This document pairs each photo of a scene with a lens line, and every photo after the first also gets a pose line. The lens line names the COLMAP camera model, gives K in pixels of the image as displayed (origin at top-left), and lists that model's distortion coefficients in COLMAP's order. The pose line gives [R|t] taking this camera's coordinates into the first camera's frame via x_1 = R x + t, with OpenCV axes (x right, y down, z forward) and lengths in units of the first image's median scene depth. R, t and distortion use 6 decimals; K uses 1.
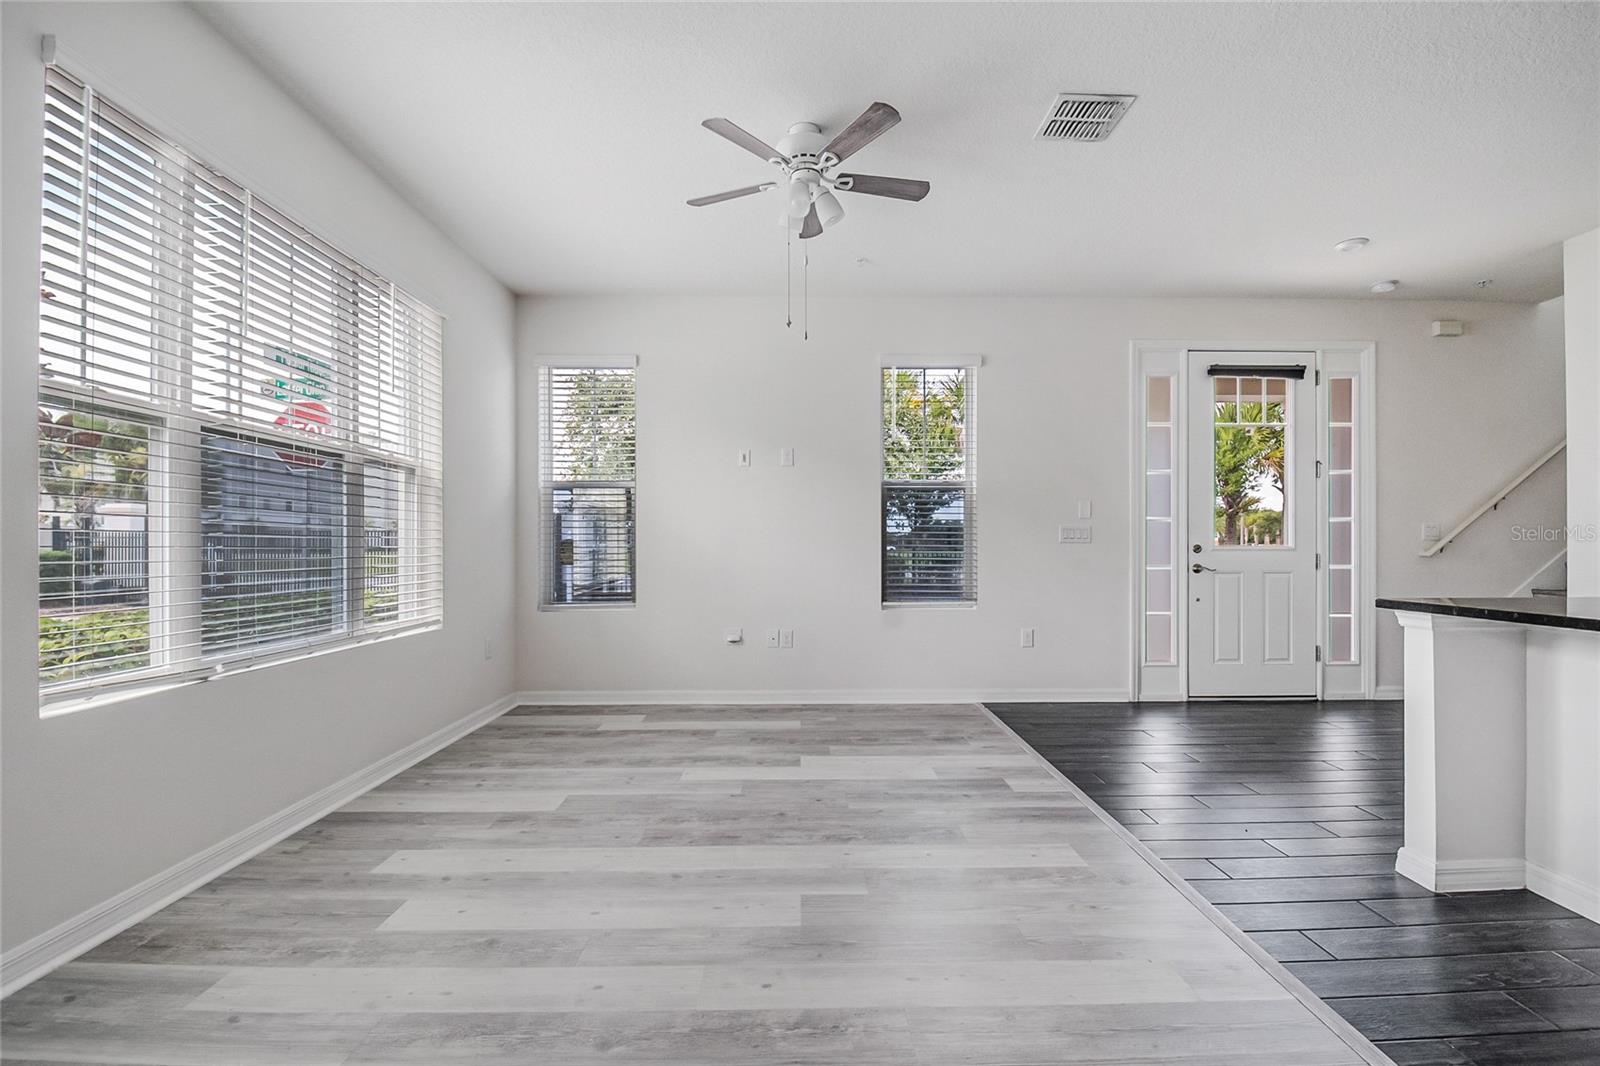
lens RADIAL K [[710.1, 0, 803.6], [0, 710.1, 548.4], [0, 0, 1]] dist [-0.006351, -0.005536]
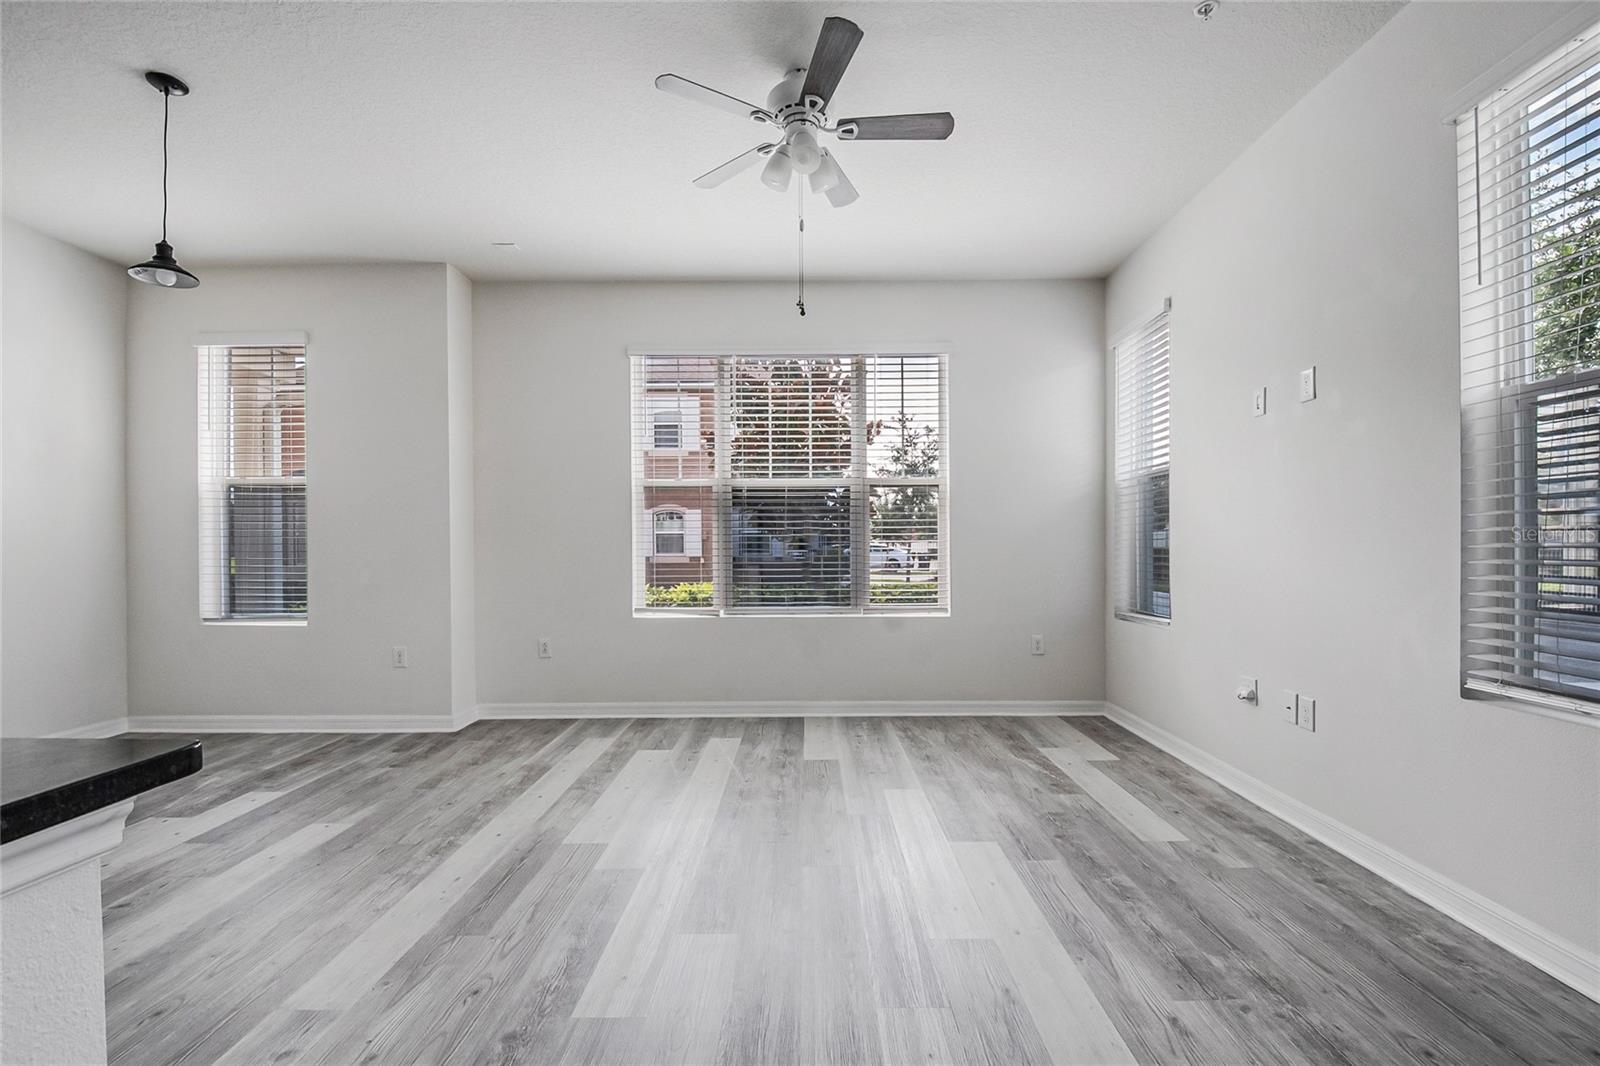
lens RADIAL K [[710.1, 0, 799.3], [0, 710.1, 547.8], [0, 0, 1]] dist [-0.006351, -0.005536]
pose [[-0.023769, 0.007105, -0.999692, 0.587218], [0.002570, 0.999972, 0.007046, -0.007687], [0.999714, -0.002402, -0.023787, 0.674400]]
